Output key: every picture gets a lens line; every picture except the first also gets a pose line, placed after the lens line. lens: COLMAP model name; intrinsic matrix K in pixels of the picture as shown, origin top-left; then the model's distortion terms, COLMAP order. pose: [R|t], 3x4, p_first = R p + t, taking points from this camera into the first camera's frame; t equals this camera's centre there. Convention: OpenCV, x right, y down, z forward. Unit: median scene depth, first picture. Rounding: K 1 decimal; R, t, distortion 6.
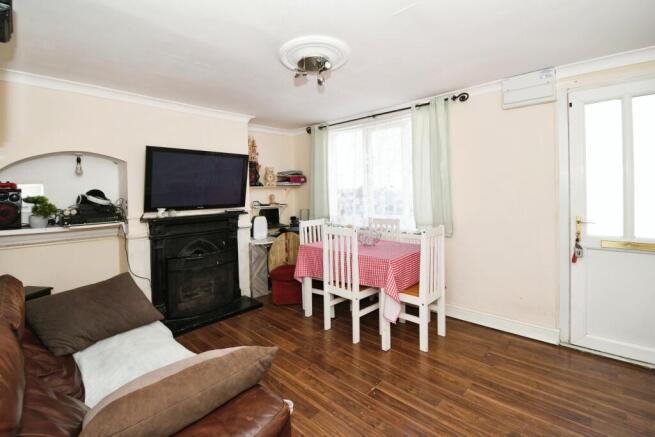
lens RADIAL K [[300.0, 0, 329.1], [0, 300.0, 190.4], [0, 0, 1]] dist [-0.018678, -0.000262]
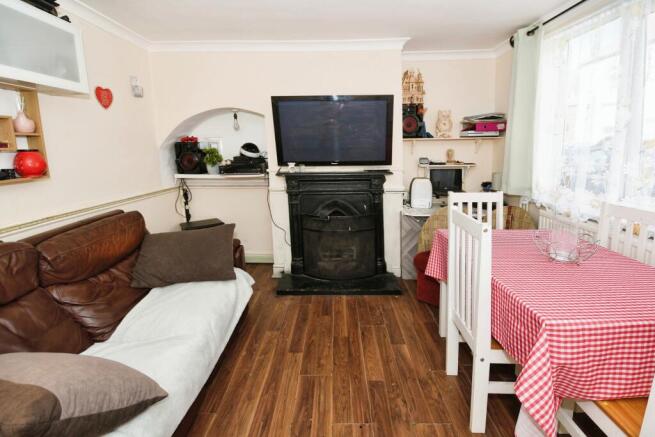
lens RADIAL K [[300.0, 0, 329.1], [0, 300.0, 190.4], [0, 0, 1]] dist [-0.018678, -0.000262]
pose [[0.662696, 0.119329, -0.739321, 0.209220], [0.000930, 0.987092, 0.160153, -0.005301], [0.748888, -0.106820, 0.654031, 0.404707]]
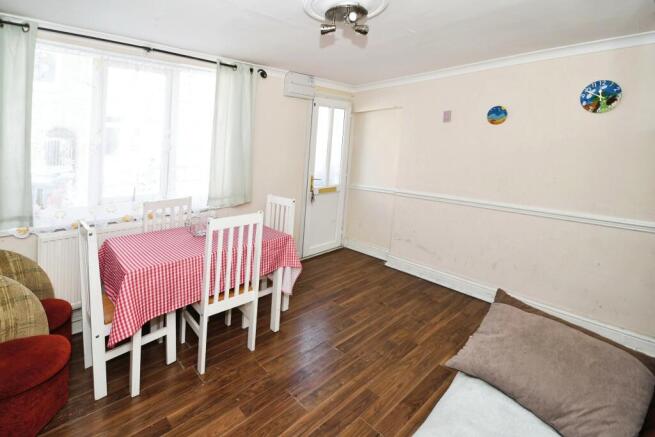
lens RADIAL K [[300.1, 0, 325.9], [0, 300.1, 174.6], [0, 0, 1]] dist [0.000567, -0.000077]
pose [[0.063554, -0.074907, 0.995163, -0.559573], [-0.016314, 0.996968, 0.076085, -0.030901], [-0.997845, -0.021070, 0.062139, 0.612922]]
